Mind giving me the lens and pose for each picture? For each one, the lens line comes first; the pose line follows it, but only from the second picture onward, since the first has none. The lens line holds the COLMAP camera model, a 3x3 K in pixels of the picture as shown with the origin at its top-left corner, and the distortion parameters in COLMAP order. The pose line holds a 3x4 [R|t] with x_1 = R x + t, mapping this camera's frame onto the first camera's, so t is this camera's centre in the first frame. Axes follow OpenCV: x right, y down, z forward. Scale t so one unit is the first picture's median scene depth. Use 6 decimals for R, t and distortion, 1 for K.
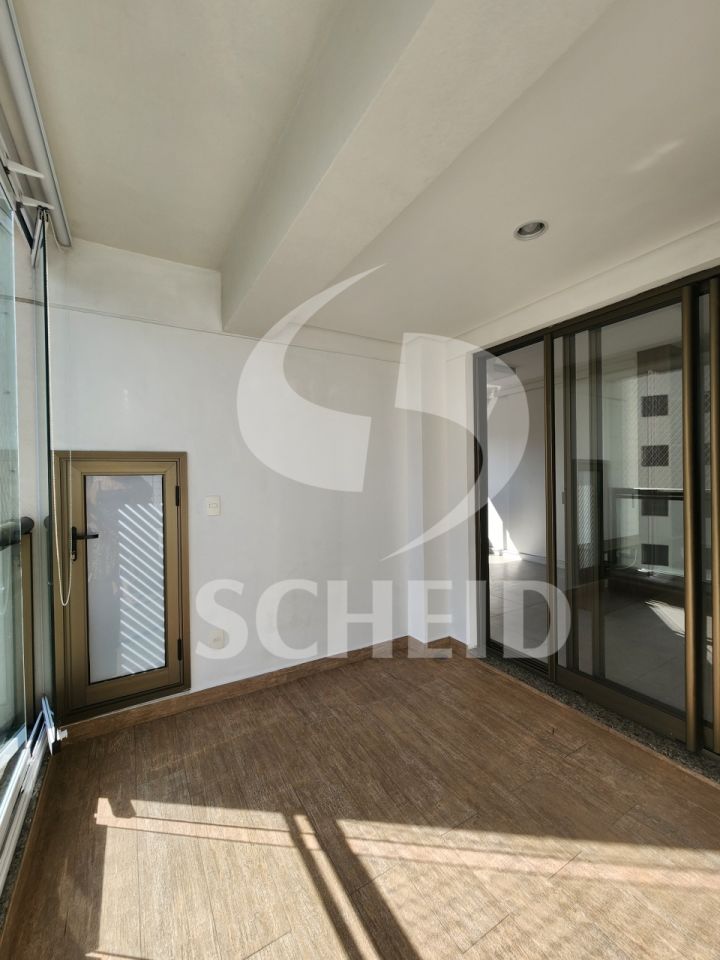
lens RADIAL K [[390.5, 0, 362.4], [0, 390.5, 479.5], [0, 0, 1]] dist [0.002746, -0.002681]
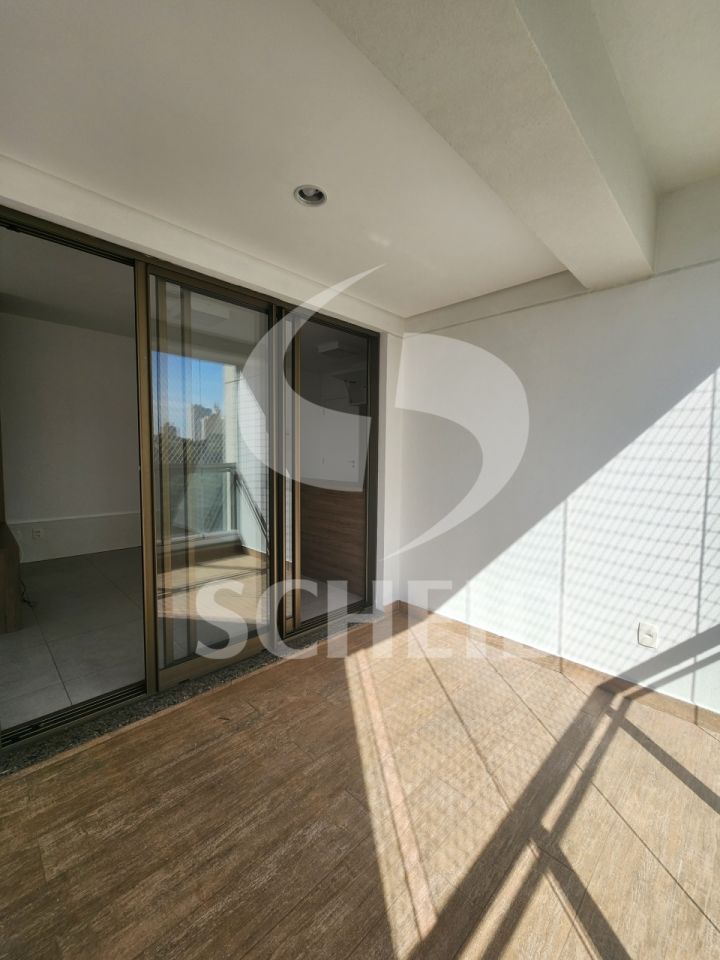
lens RADIAL K [[390.5, 0, 363.3], [0, 390.5, 480.6], [0, 0, 1]] dist [0.002746, -0.002681]
pose [[-0.250363, -0.054903, 0.966594, -0.662782], [-0.000241, 0.998394, 0.056647, 0.024699], [-0.968152, 0.013949, -0.249975, 1.264769]]
